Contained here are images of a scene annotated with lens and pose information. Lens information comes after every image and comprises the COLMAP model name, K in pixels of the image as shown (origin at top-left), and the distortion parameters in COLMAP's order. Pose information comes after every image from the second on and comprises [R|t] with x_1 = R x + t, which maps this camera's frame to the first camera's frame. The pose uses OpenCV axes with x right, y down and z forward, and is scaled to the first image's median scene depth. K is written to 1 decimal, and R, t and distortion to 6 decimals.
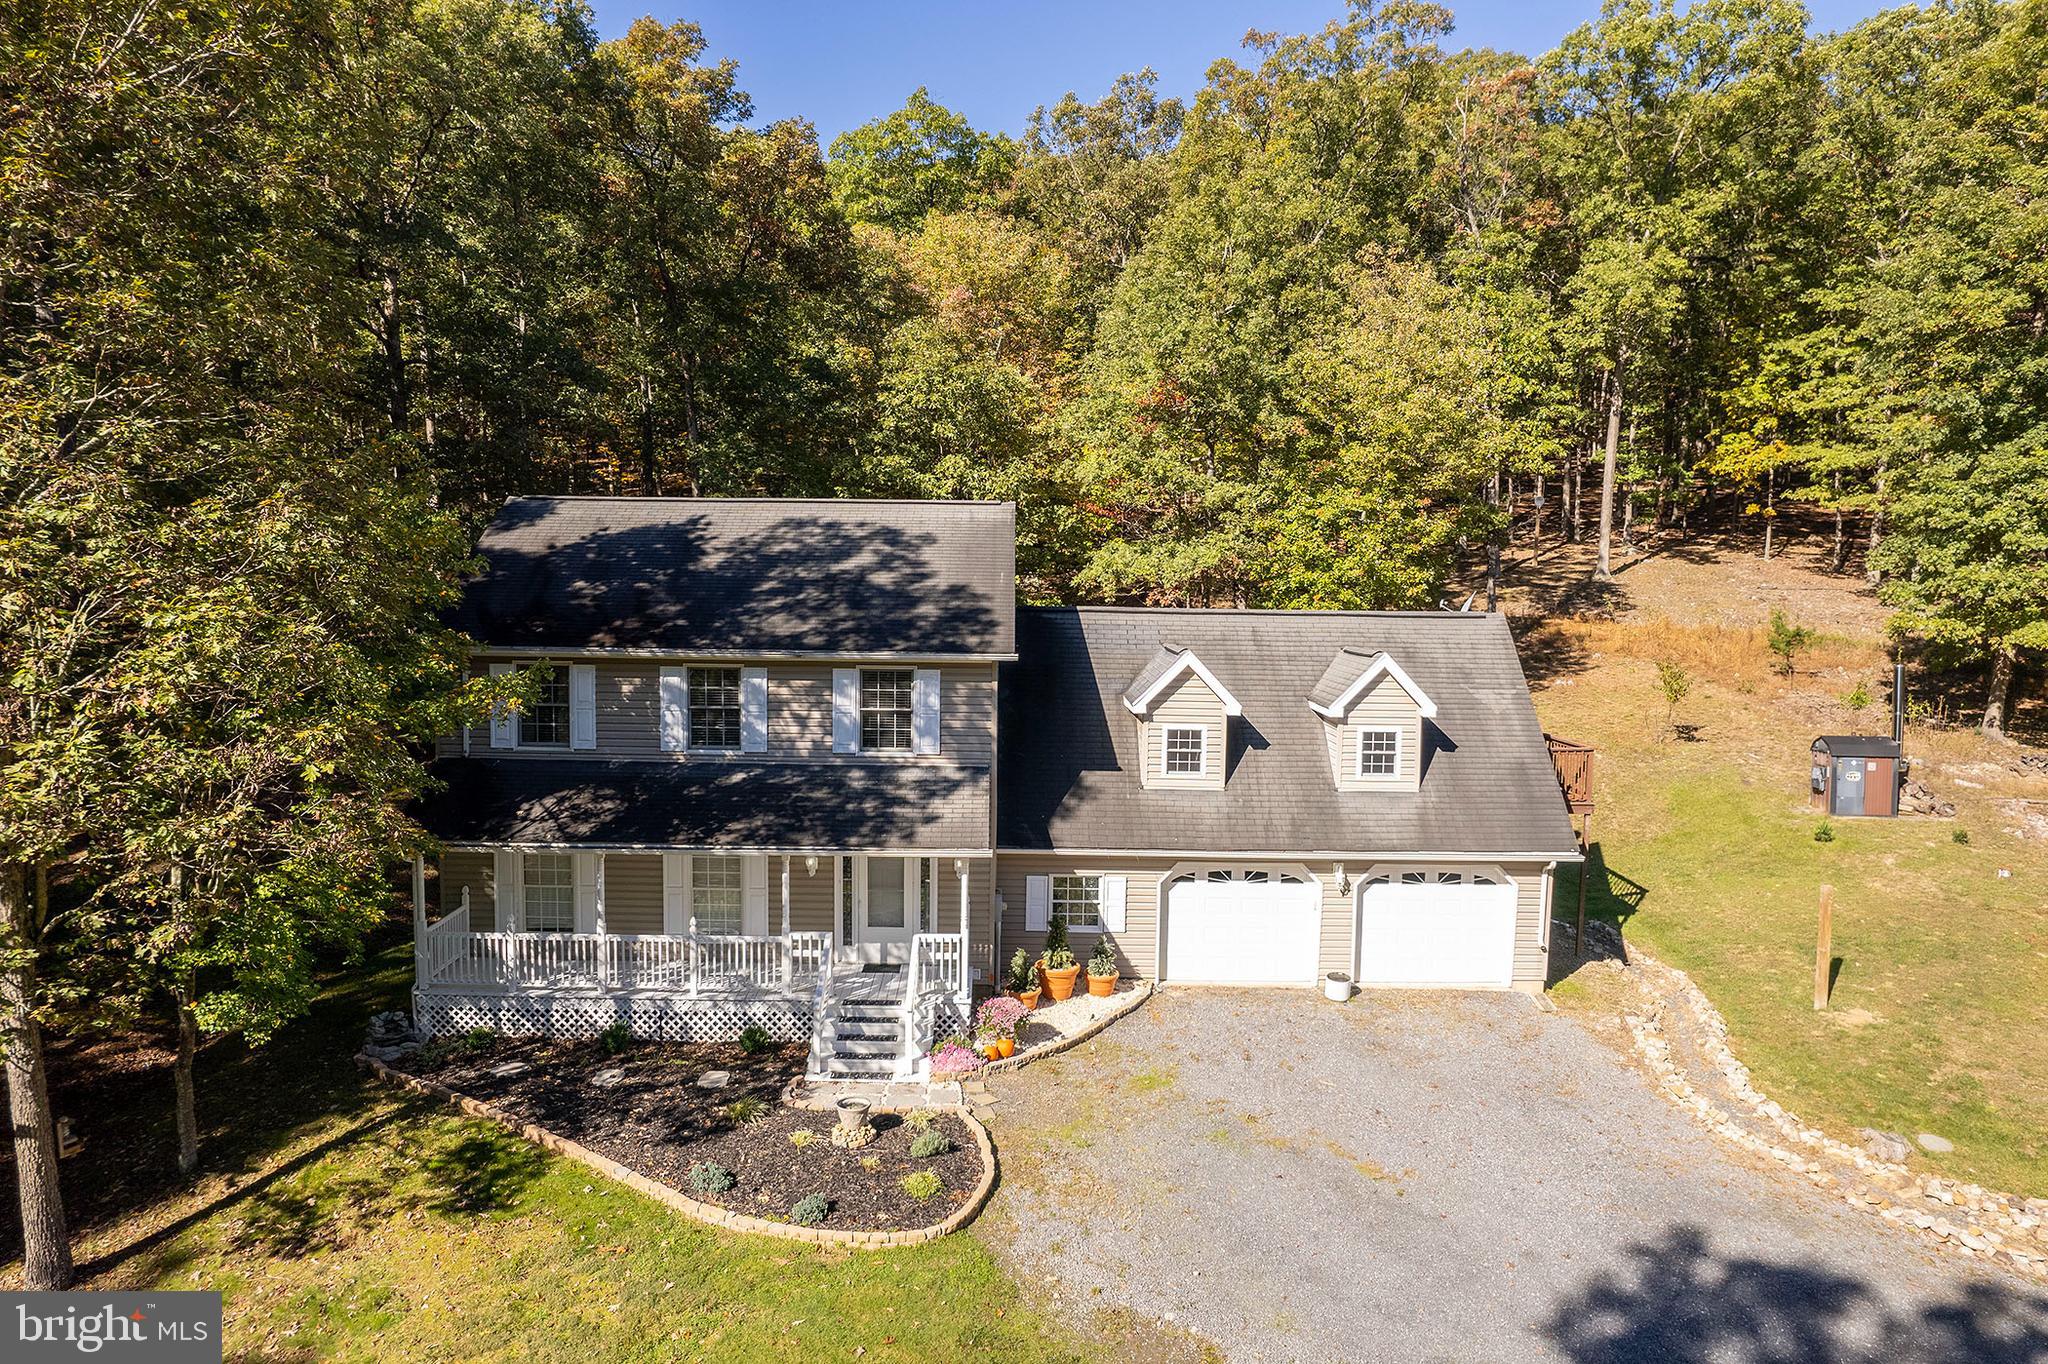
lens RADIAL K [[1313.3, 0, 1024.0], [0, 1313.3, 682.0], [0, 0, 1]] dist [-0.051580, 0.032181]
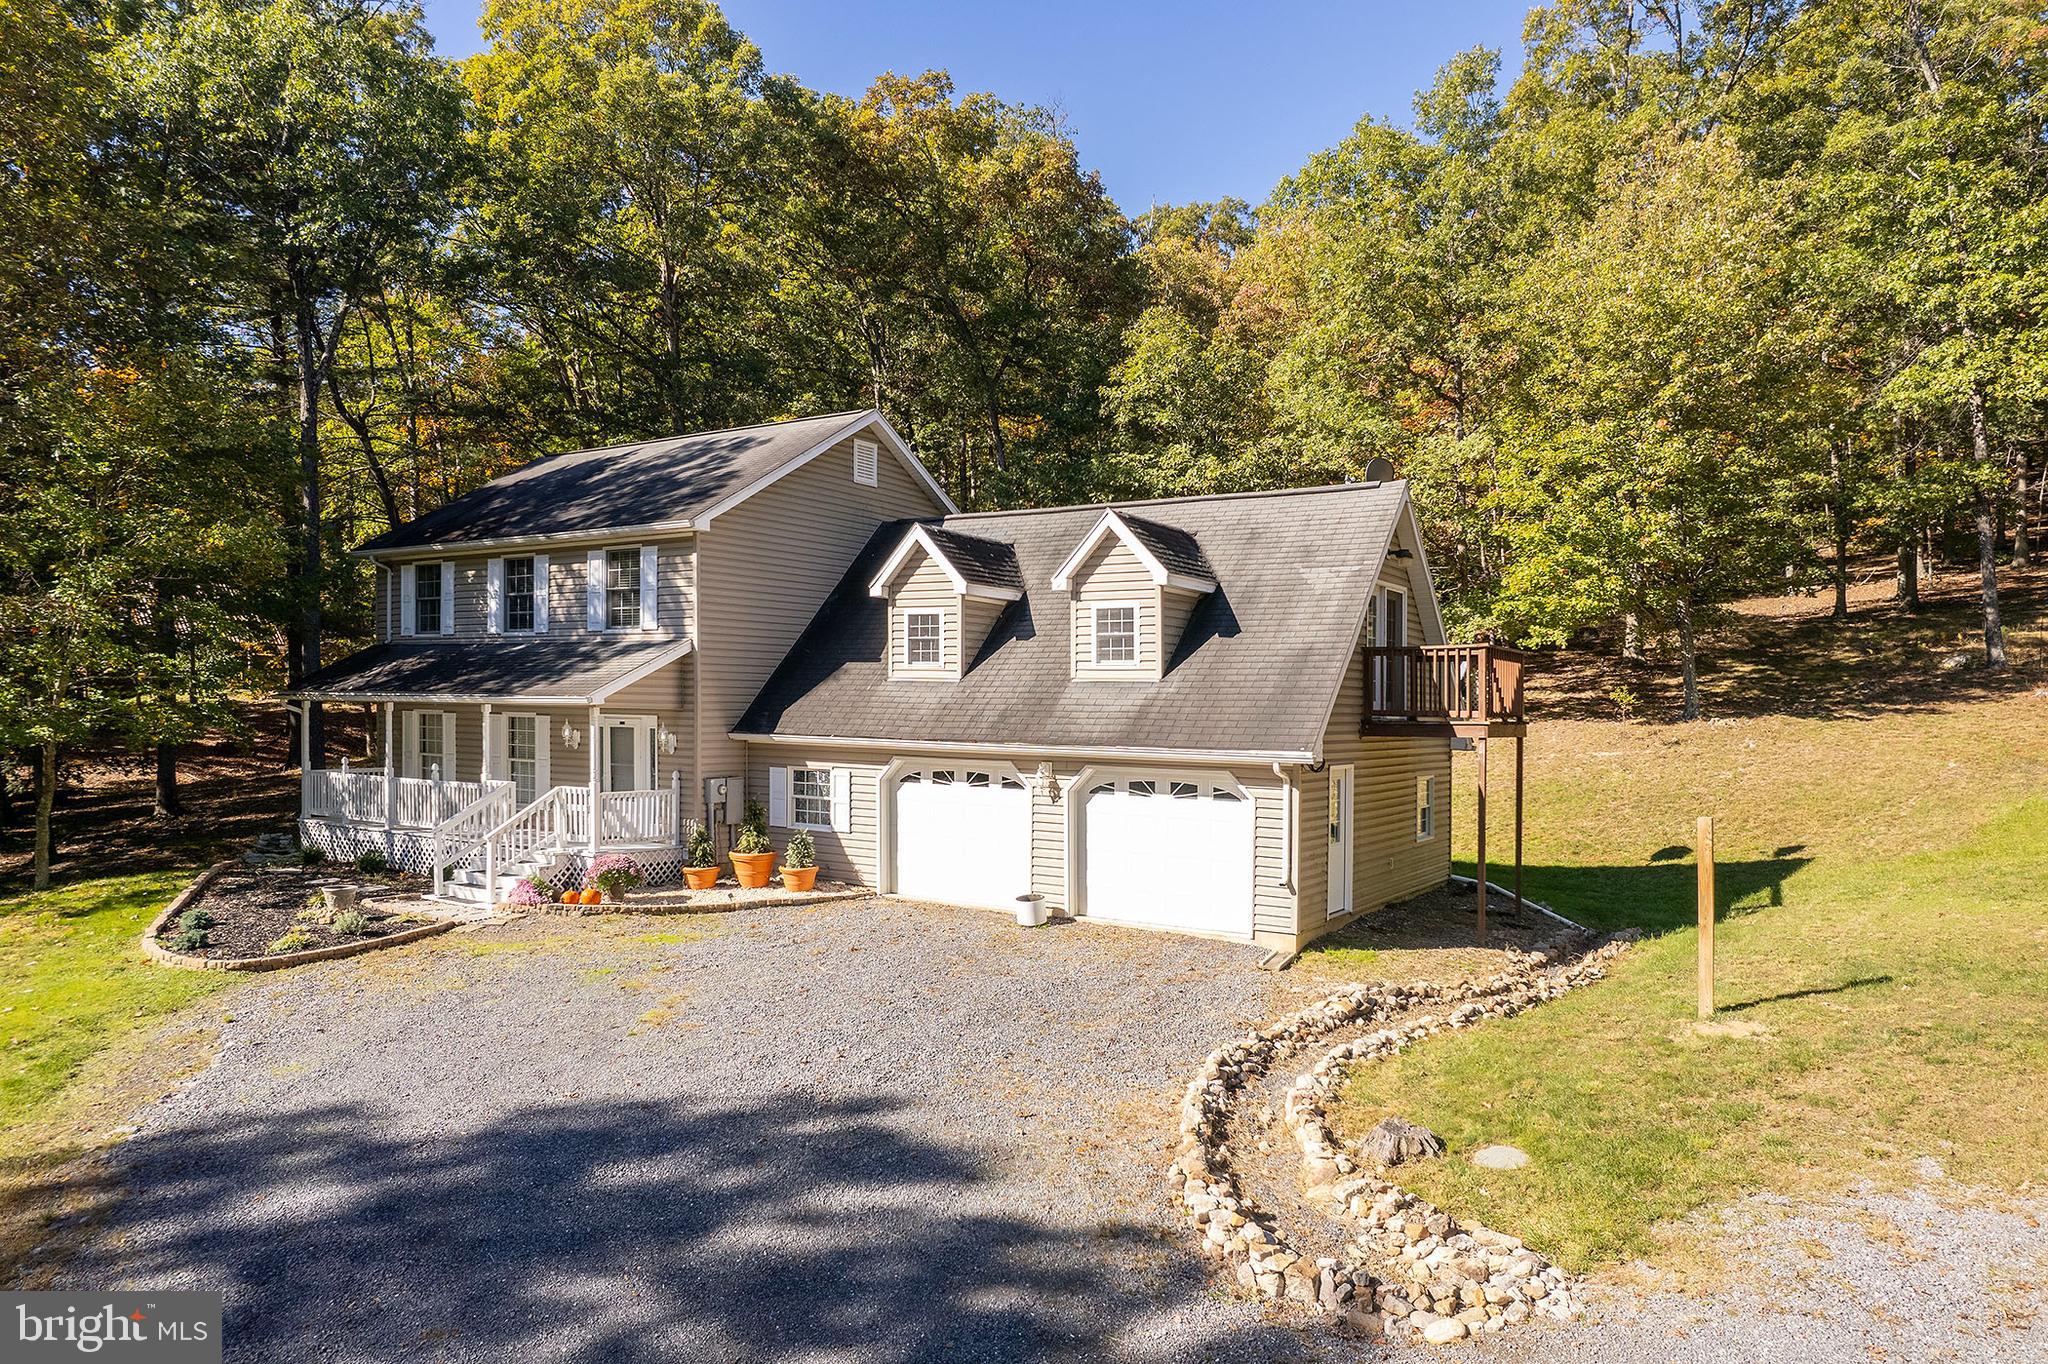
lens RADIAL K [[1309.9, 0, 1028.1], [0, 1309.9, 744.1], [0, 0, 1]] dist [-0.037825, -0.000484]
pose [[0.839014, 0.013474, -0.543942, 0.731147], [-0.043719, 0.998130, -0.042710, 0.174418], [0.542350, 0.059615, 0.838035, 0.314011]]
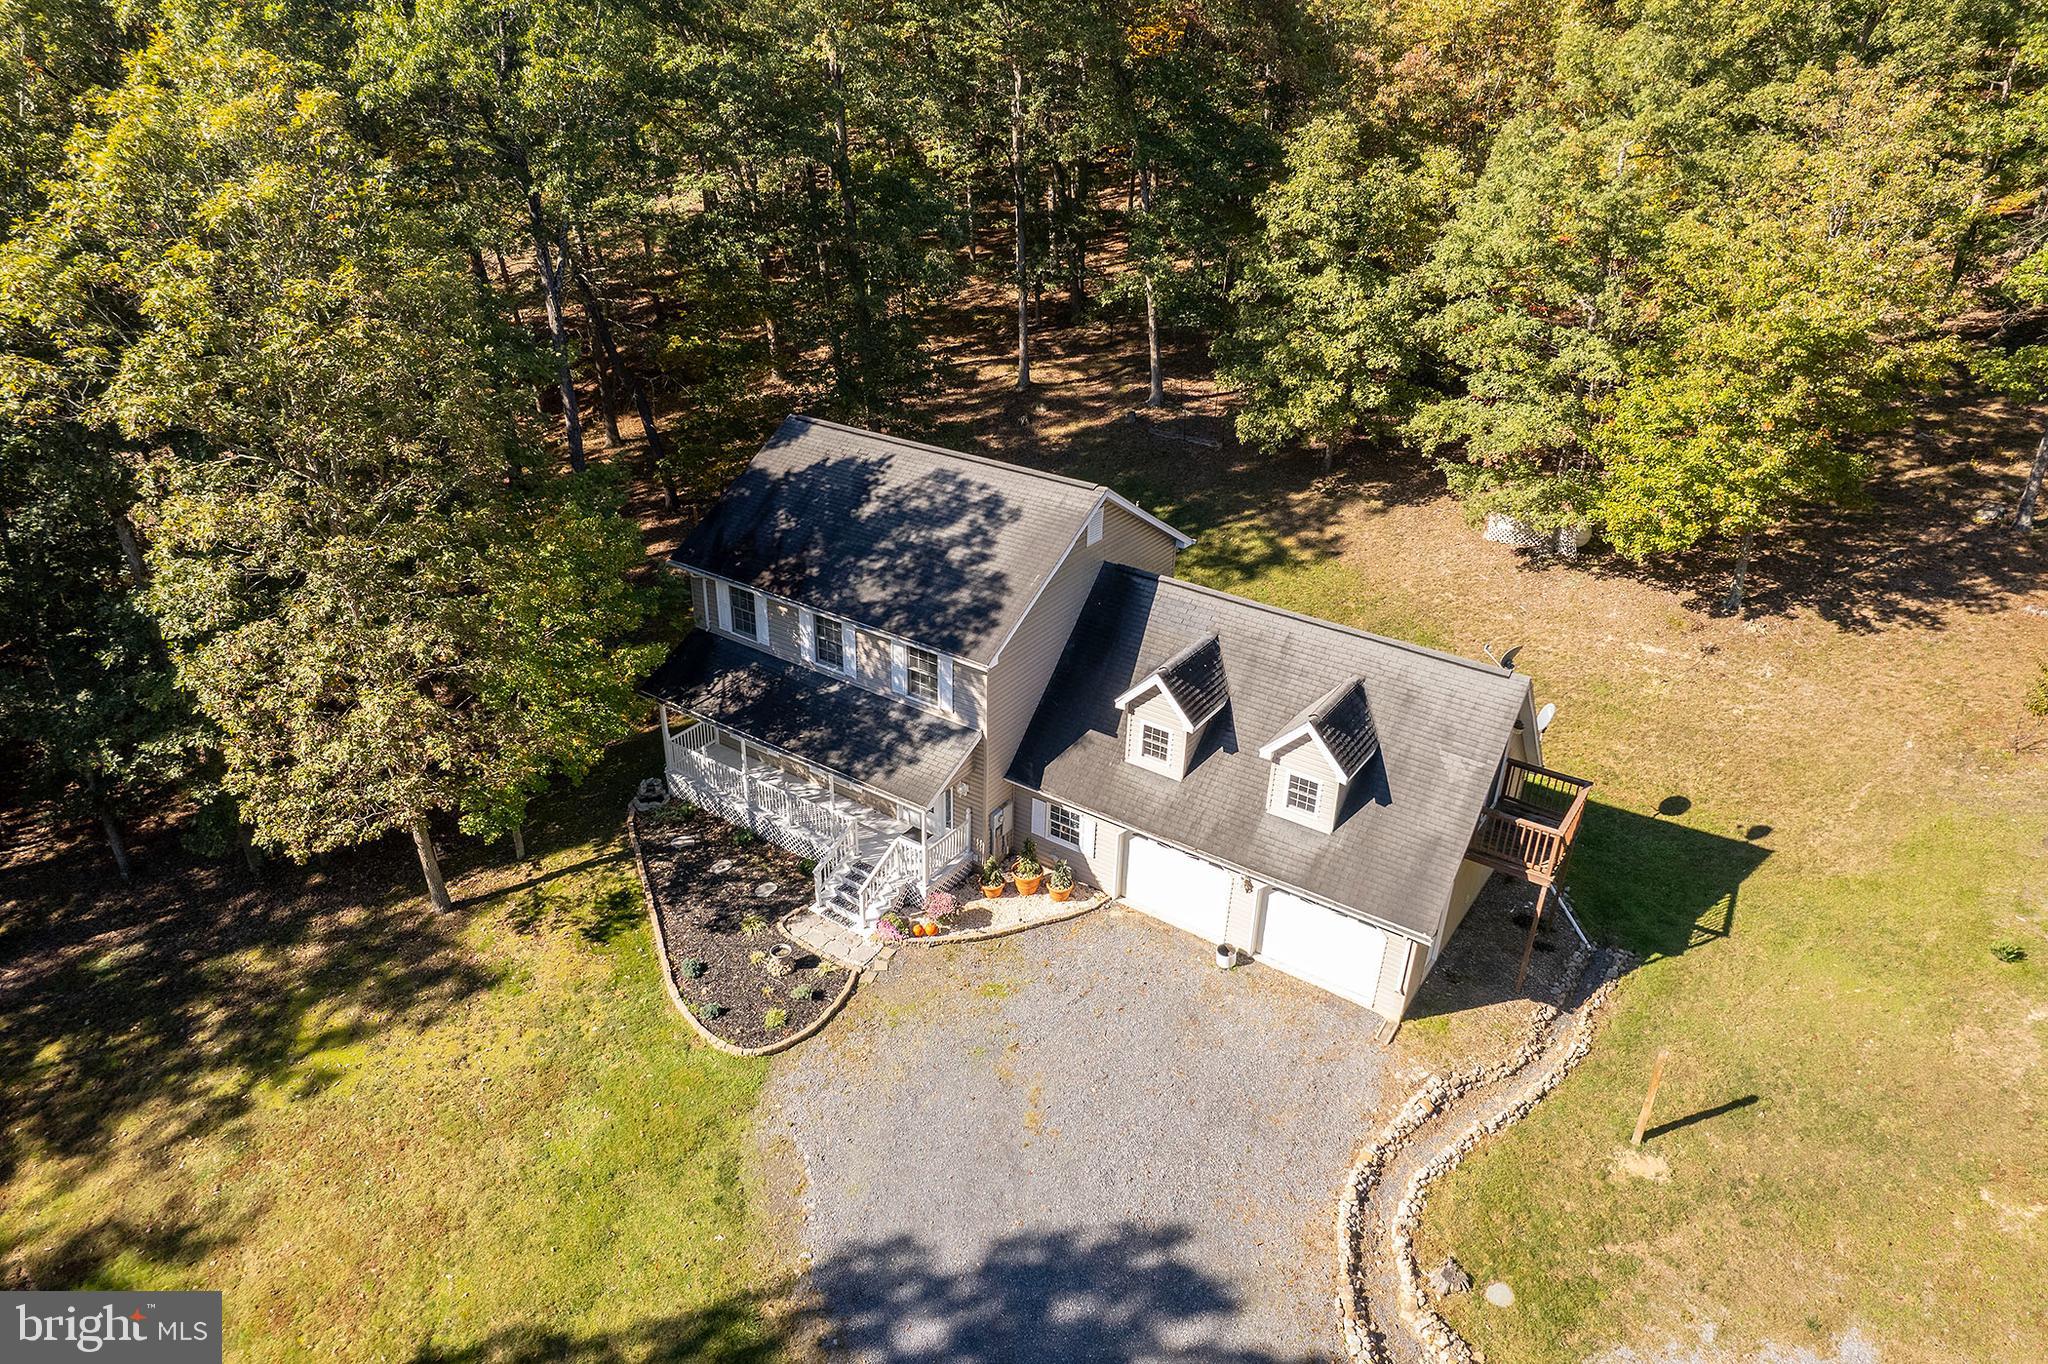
lens RADIAL K [[1319.6, 0, 1018.3], [0, 1319.6, 687.4], [0, 0, 1]] dist [-0.069222, 0.057280]
pose [[0.814314, 0.273139, -0.512141, 0.691158], [-0.053431, 0.913885, 0.402443, -0.527981], [0.577960, -0.300350, 0.758783, 0.005844]]
